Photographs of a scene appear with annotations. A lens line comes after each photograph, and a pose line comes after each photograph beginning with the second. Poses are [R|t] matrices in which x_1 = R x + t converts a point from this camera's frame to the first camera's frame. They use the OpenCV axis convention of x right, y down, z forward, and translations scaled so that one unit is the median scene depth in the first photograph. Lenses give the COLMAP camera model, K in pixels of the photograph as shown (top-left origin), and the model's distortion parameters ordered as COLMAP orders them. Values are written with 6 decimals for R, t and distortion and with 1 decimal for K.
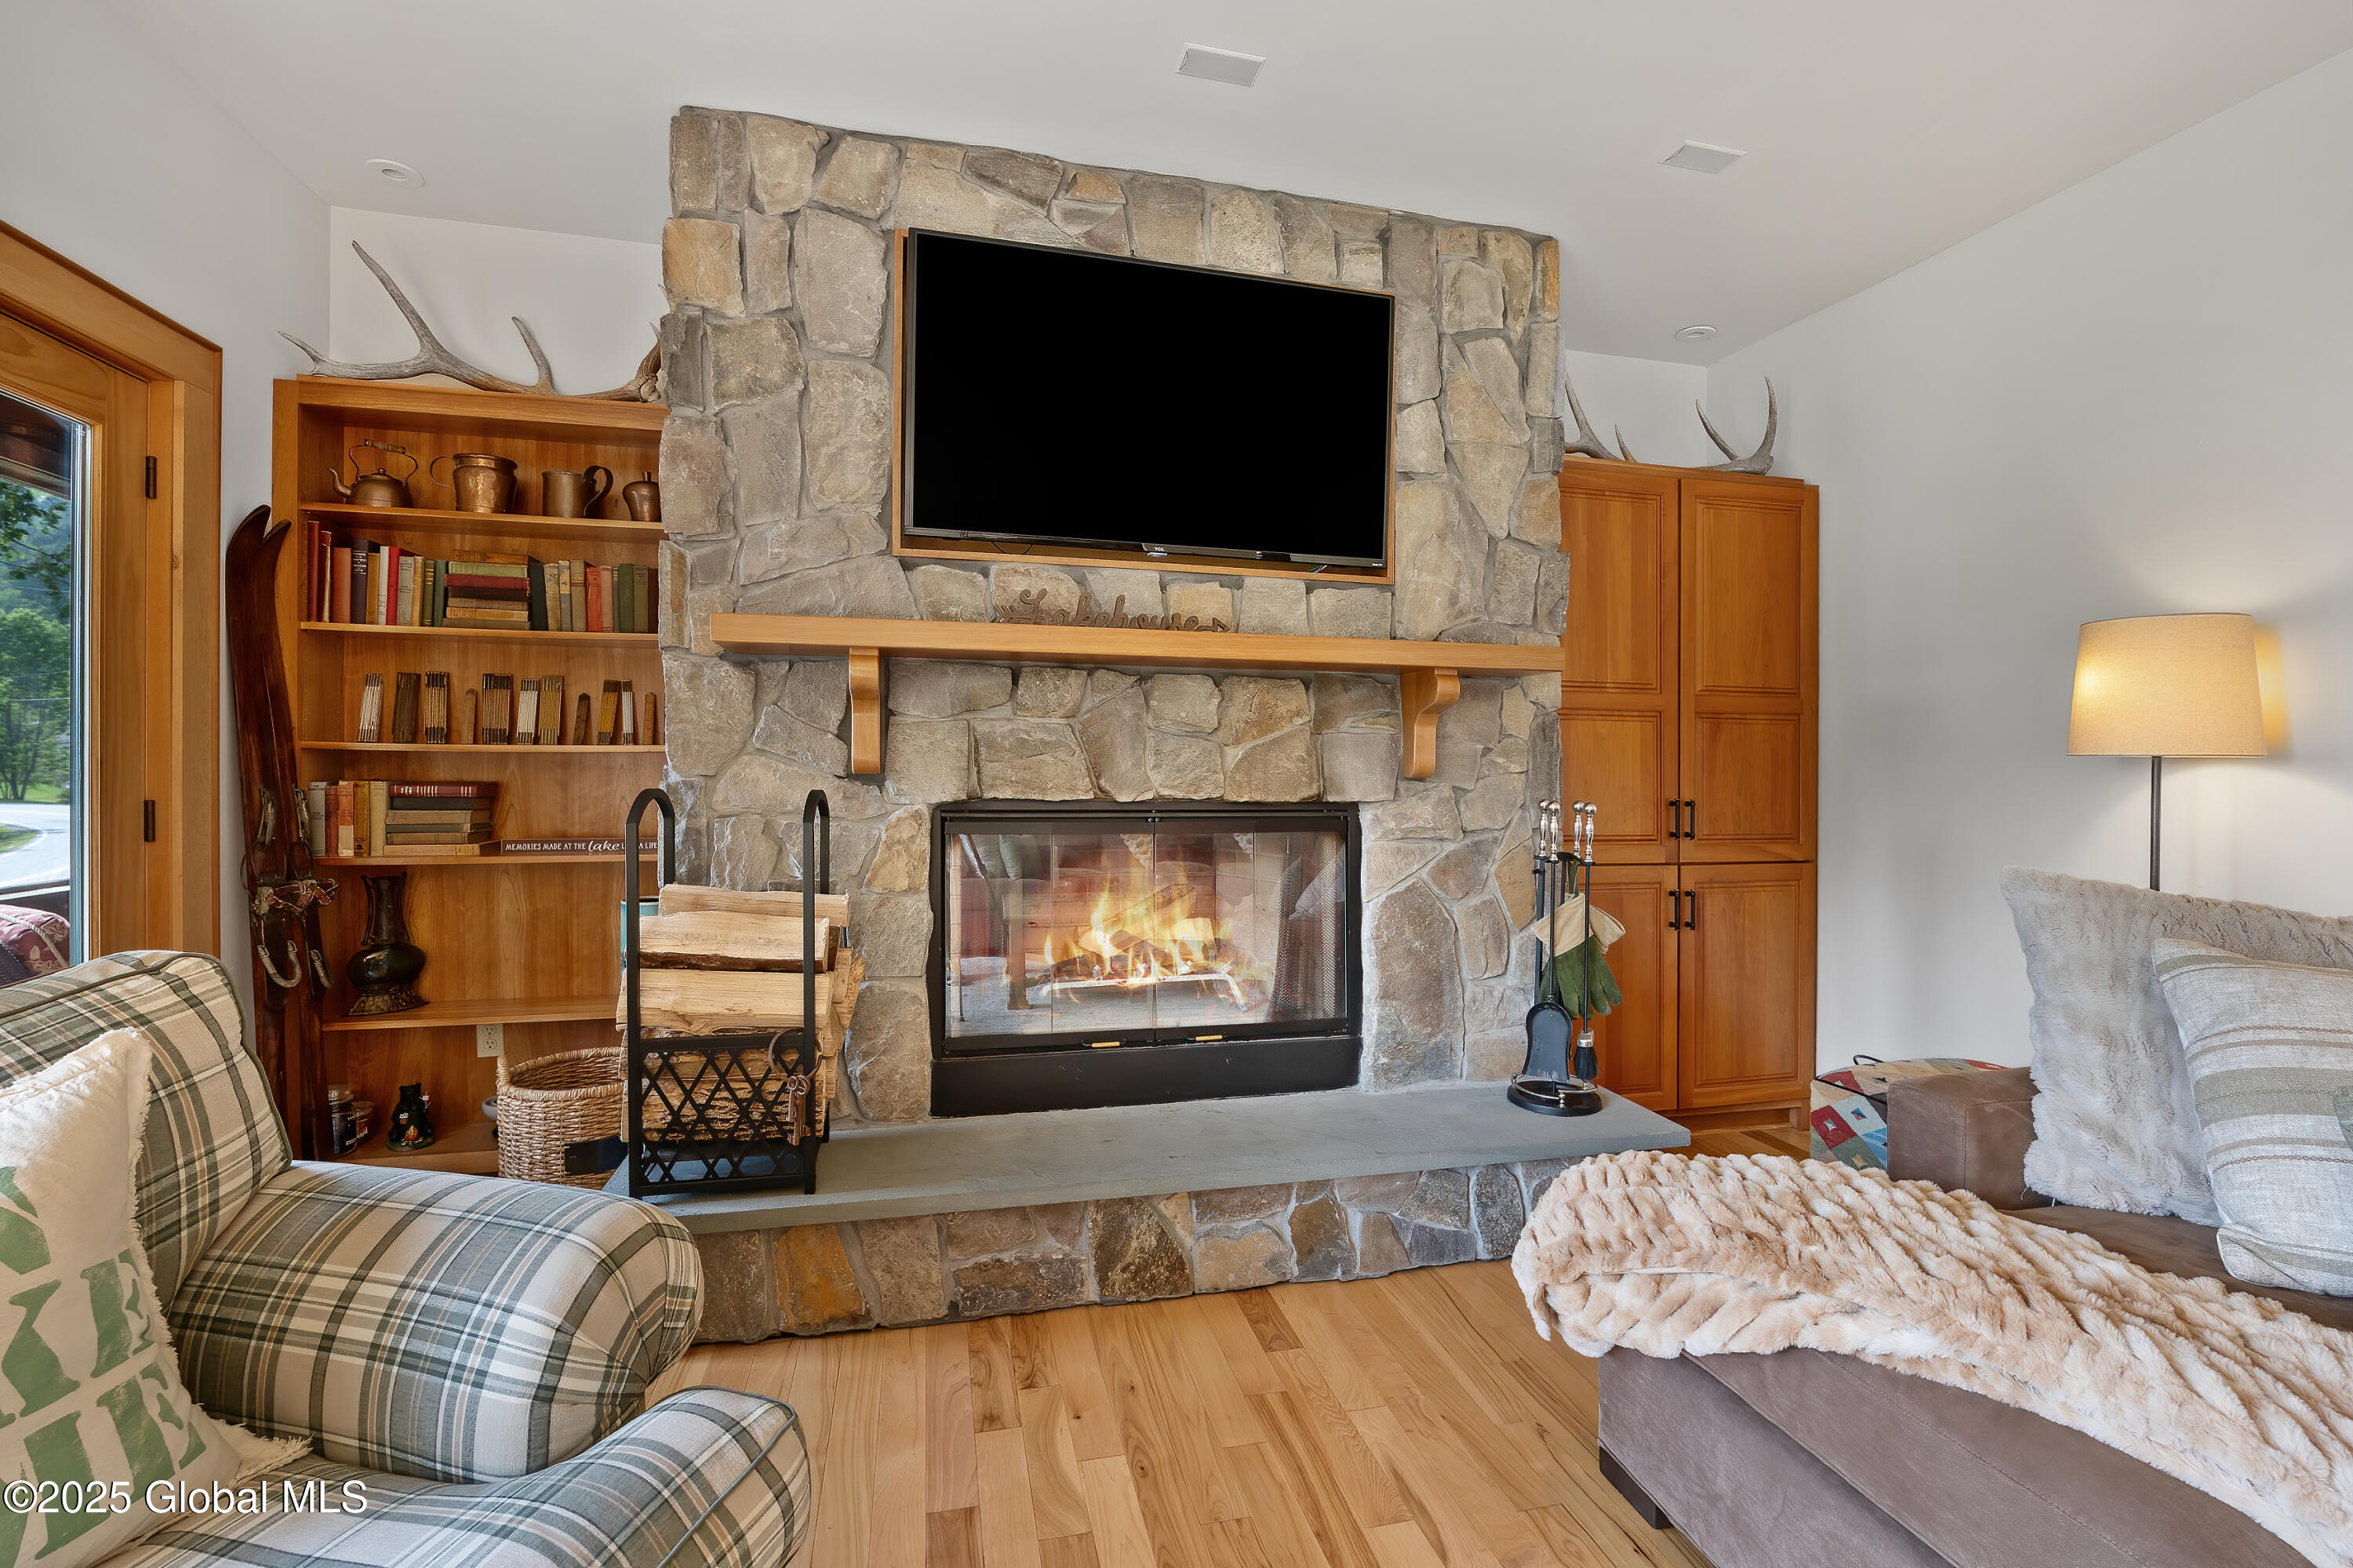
lens RADIAL K [[1042.9, 0, 1182.1], [0, 1042.9, 773.5], [0, 0, 1]] dist [-0.016050, 0.000592]
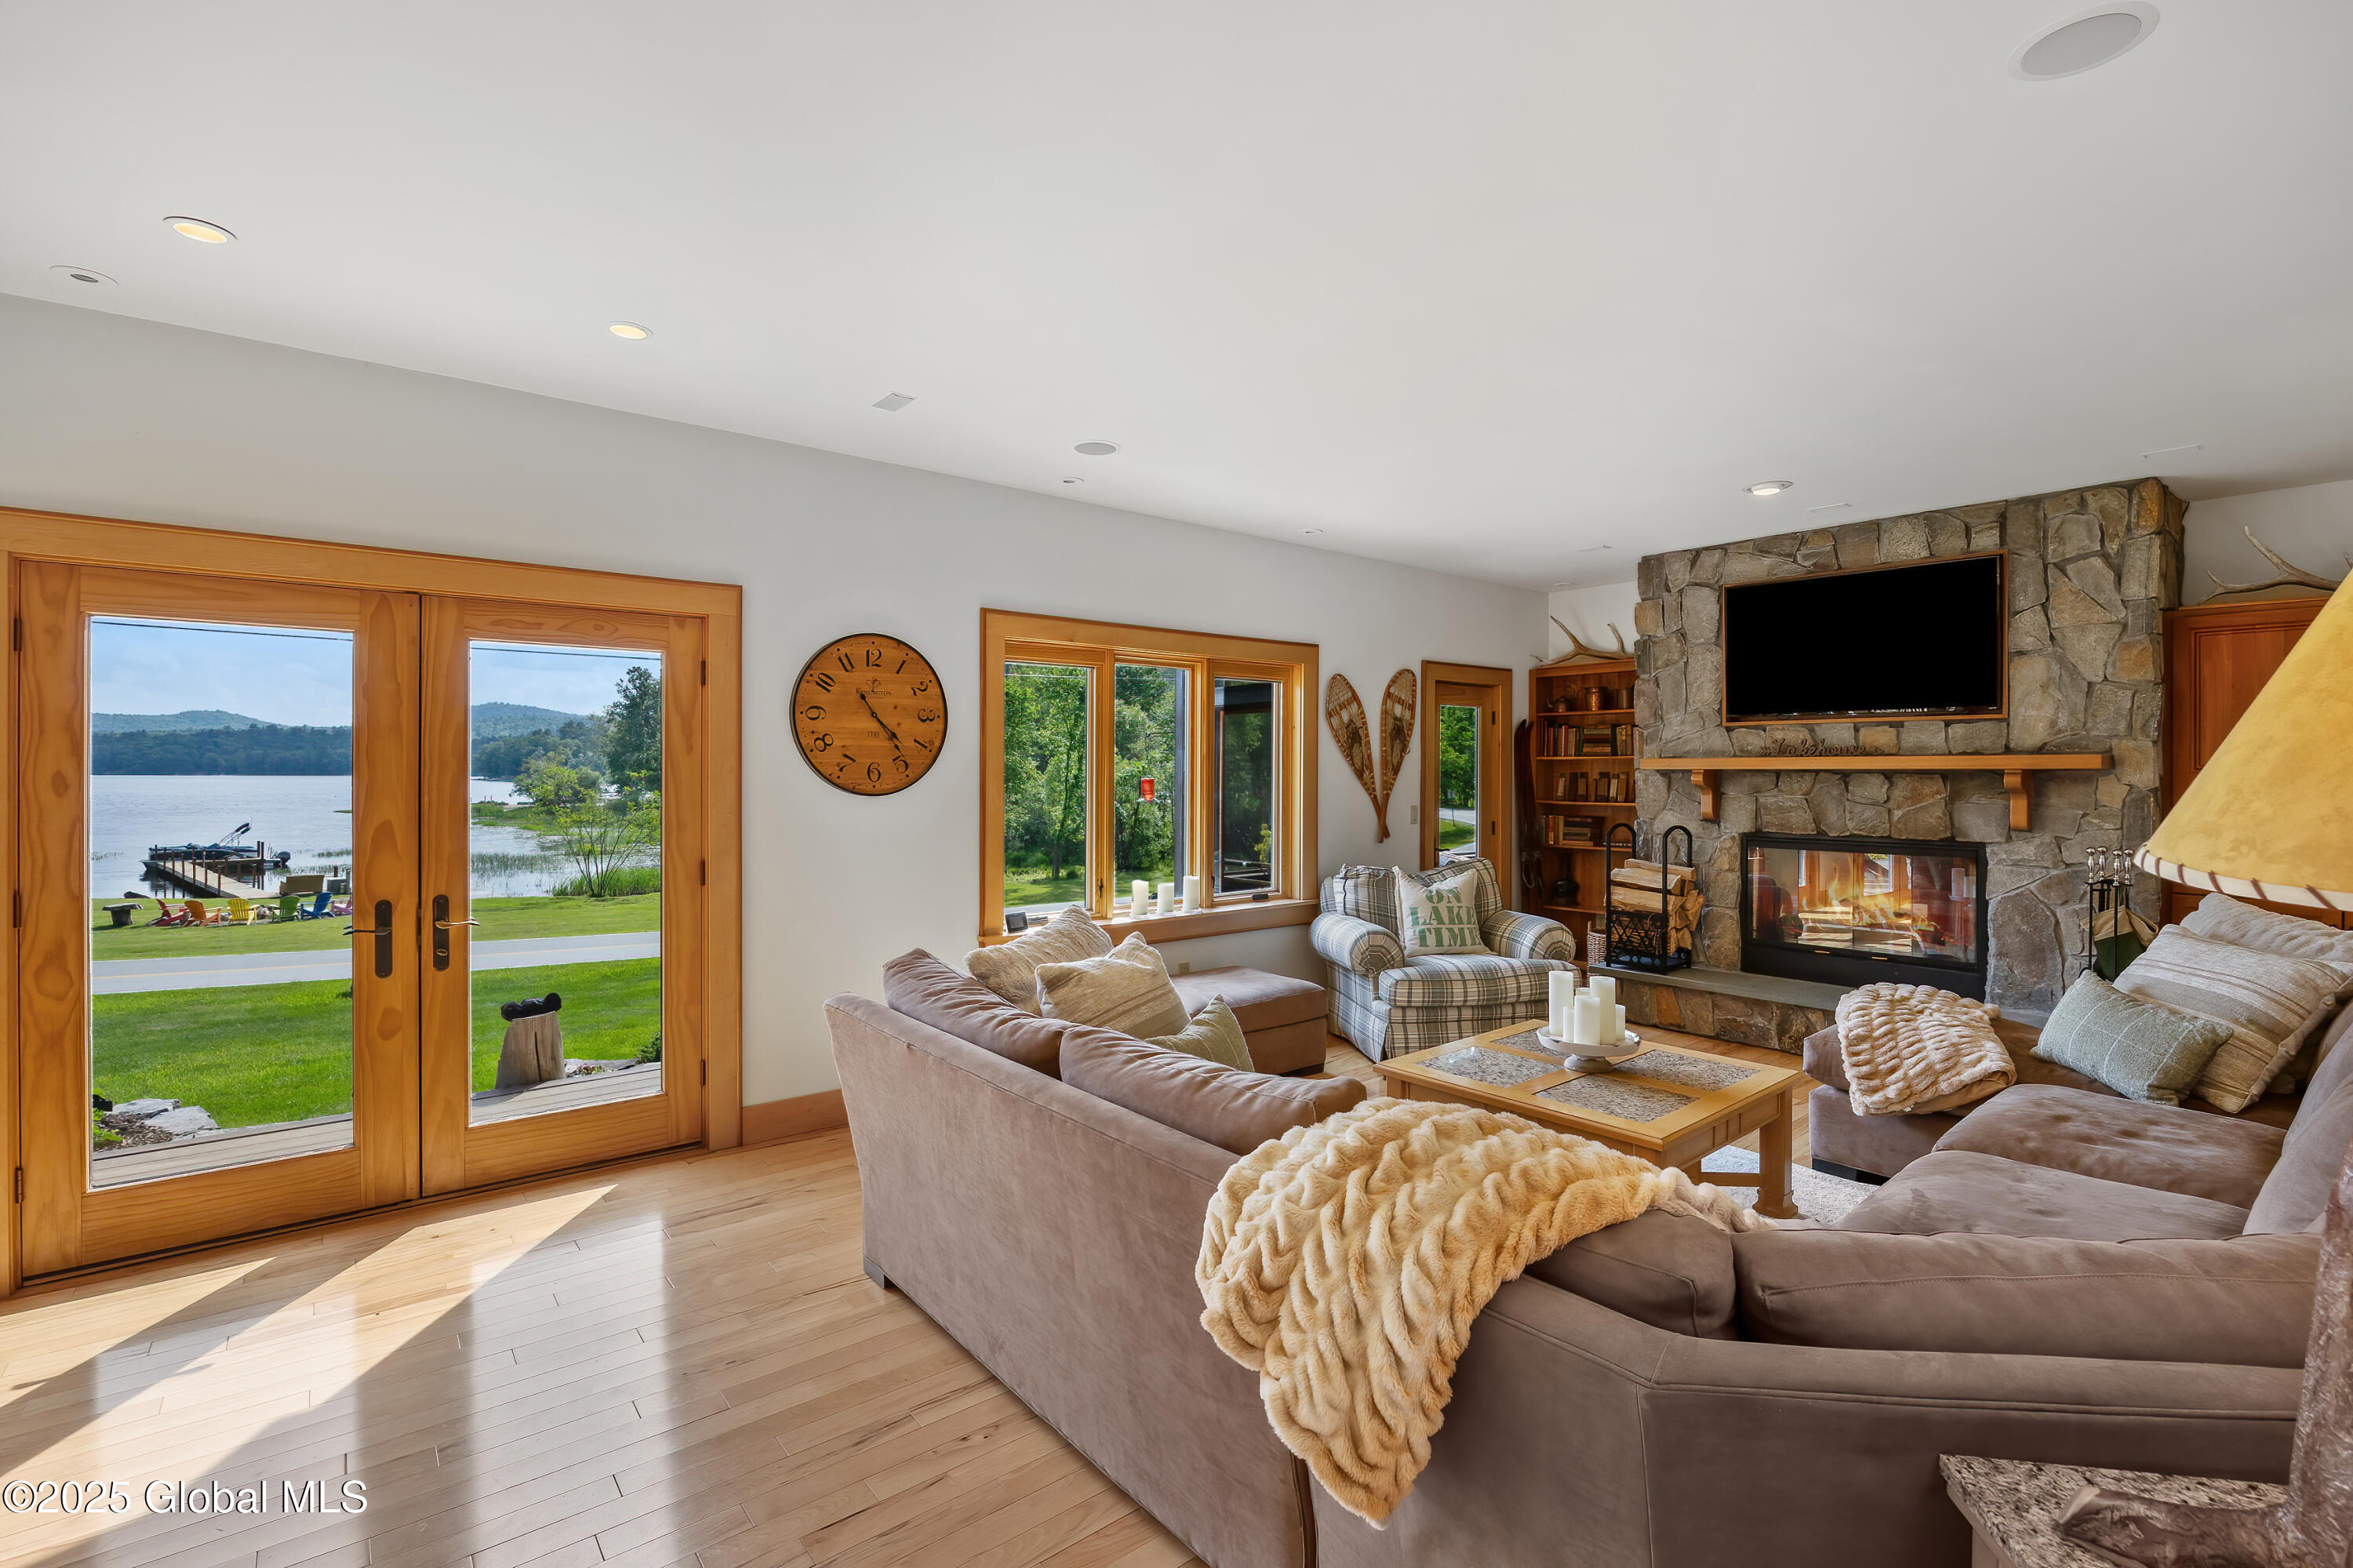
lens RADIAL K [[1042.9, 0, 1182.1], [0, 1042.9, 773.5], [0, 0, 1]] dist [-0.016050, 0.000592]
pose [[0.426821, -0.009021, -0.904291, 1.215793], [-0.003869, 0.999923, -0.011802, -0.066016], [0.904328, 0.008536, 0.426753, -1.012150]]
